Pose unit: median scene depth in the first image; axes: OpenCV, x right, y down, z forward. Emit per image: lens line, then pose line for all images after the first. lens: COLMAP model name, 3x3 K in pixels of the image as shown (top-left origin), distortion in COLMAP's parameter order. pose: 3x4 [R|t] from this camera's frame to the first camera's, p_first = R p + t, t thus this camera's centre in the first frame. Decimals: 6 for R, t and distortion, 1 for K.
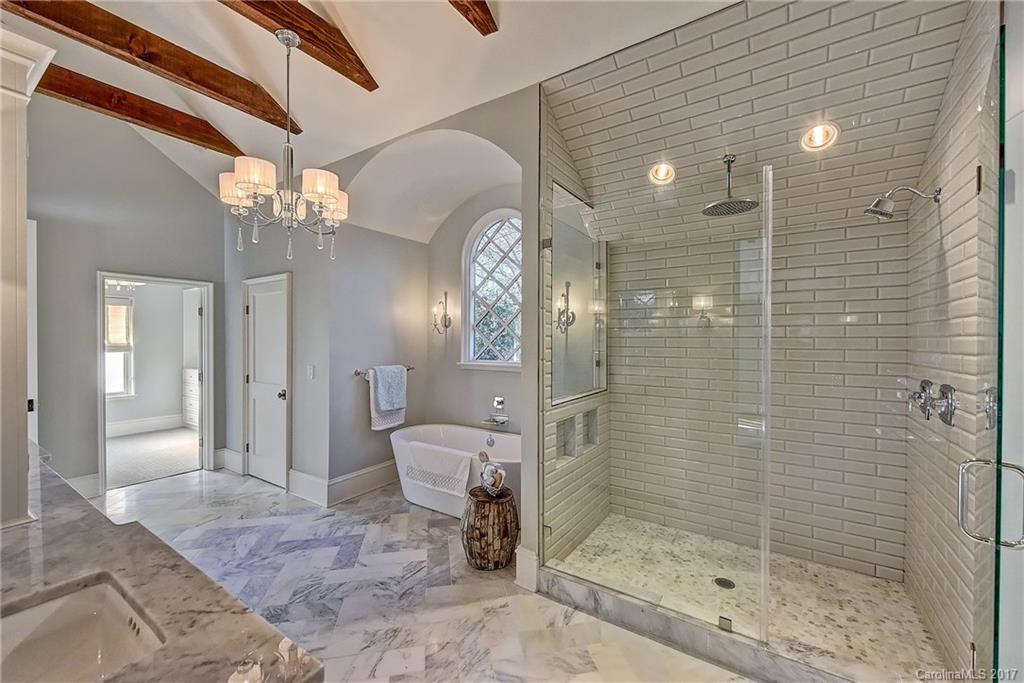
lens RADIAL K [[409.1, 0, 512.9], [0, 409.1, 342.7], [0, 0, 1]] dist [-0.001580, 0.000036]
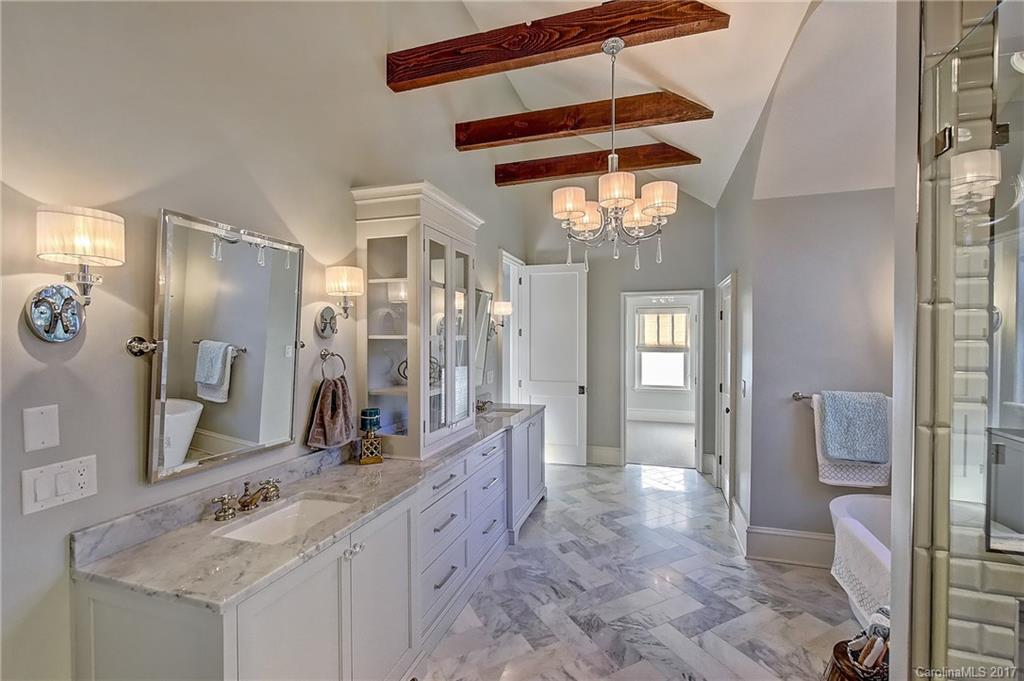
lens RADIAL K [[443.5, 0, 514.4], [0, 443.5, 339.9], [0, 0, 1]] dist [0.002185, -0.000137]
pose [[0.270562, 0.007505, -0.962673, 0.299559], [-0.006982, 0.999959, 0.005833, -0.035356], [0.962677, 0.005143, 0.270603, 0.356508]]
